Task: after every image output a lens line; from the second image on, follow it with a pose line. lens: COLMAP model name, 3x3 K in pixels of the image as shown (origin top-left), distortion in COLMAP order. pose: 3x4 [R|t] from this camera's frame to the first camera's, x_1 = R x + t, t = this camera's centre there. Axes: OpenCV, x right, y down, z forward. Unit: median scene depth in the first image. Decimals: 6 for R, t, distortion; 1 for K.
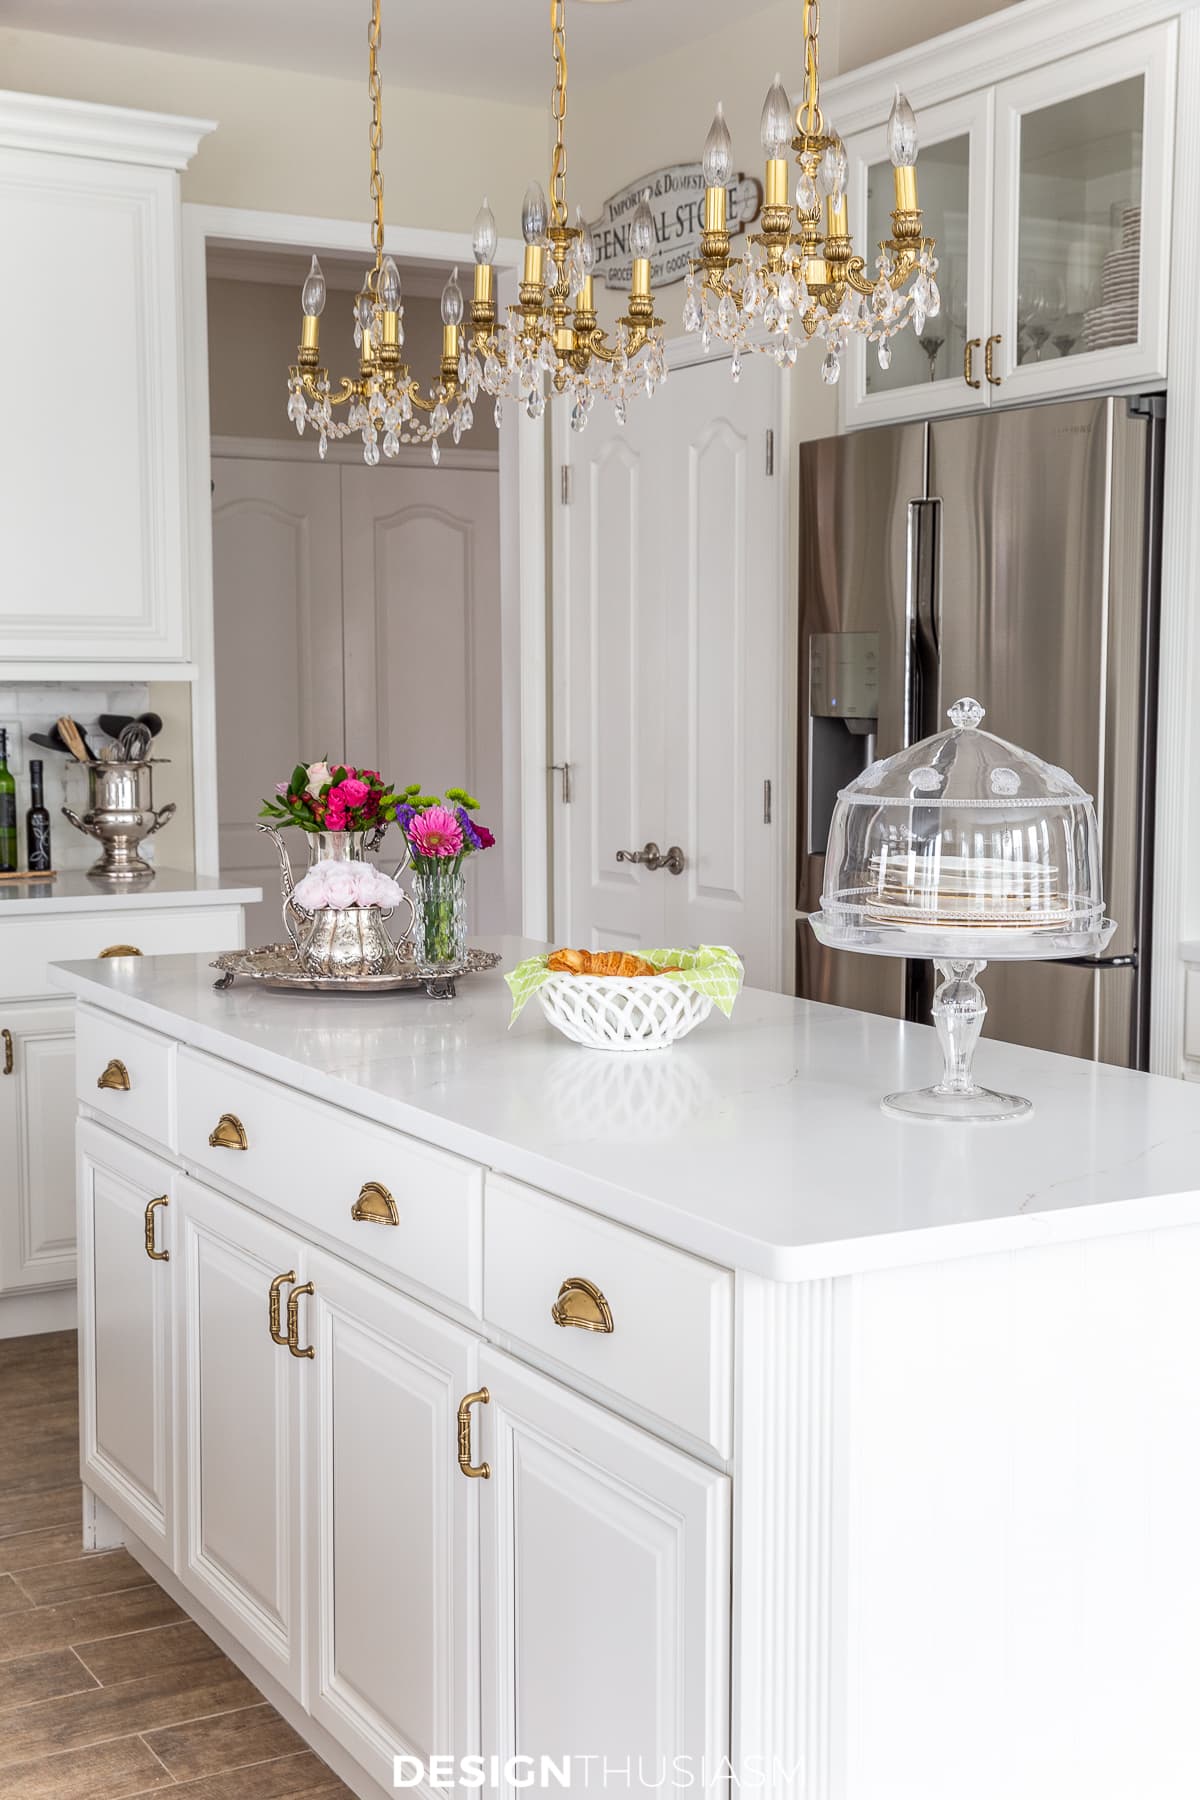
lens RADIAL K [[2258.8, 0, 600.0], [0, 2258.8, 900.0], [0, 0, 1]] dist [0.058107, 0.045113]
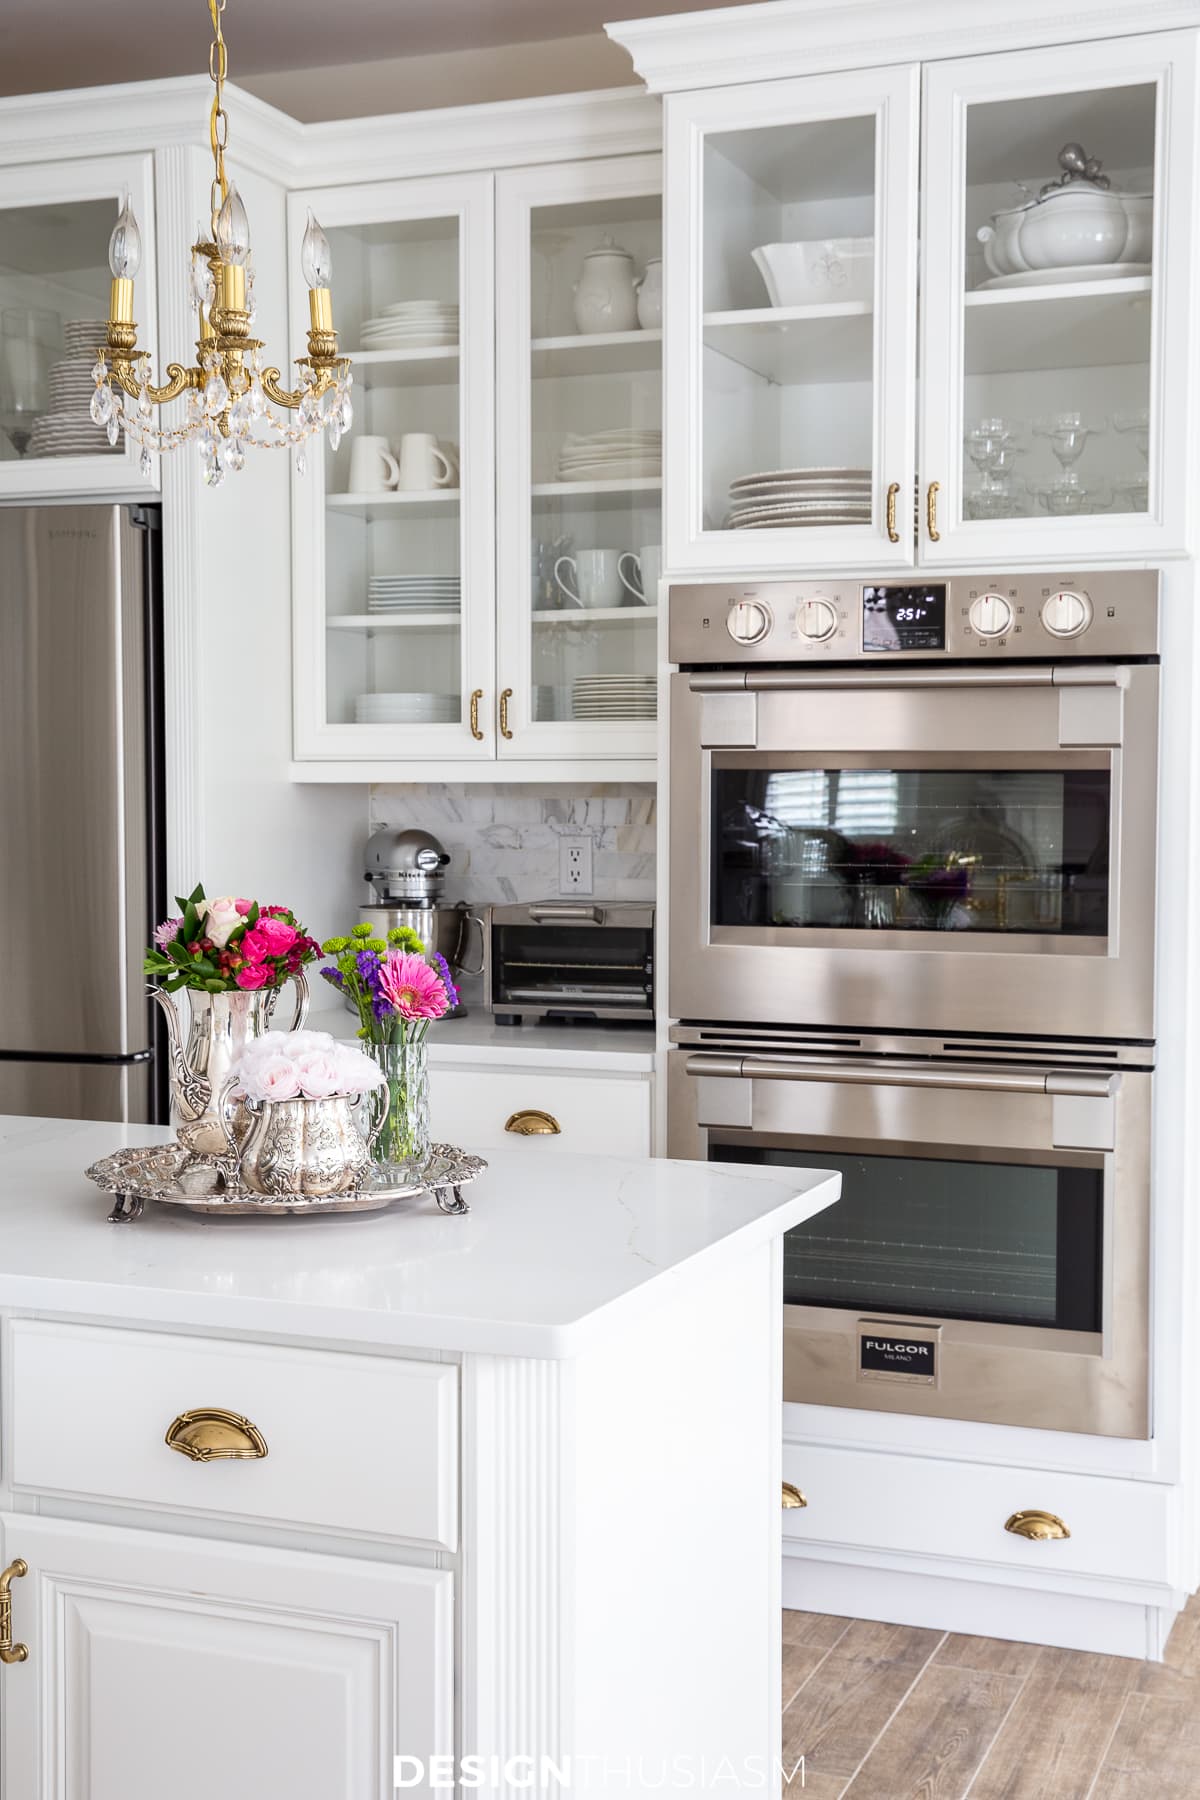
lens RADIAL K [[2258.8, 0, 600.0], [0, 2258.8, 900.0], [0, 0, 1]] dist [0.058107, 0.045113]
pose [[0.784620, -0.029795, 0.619261, -0.241548], [0.056917, 0.998088, -0.024094, -0.006949], [-0.617359, 0.054151, 0.784816, 0.073071]]
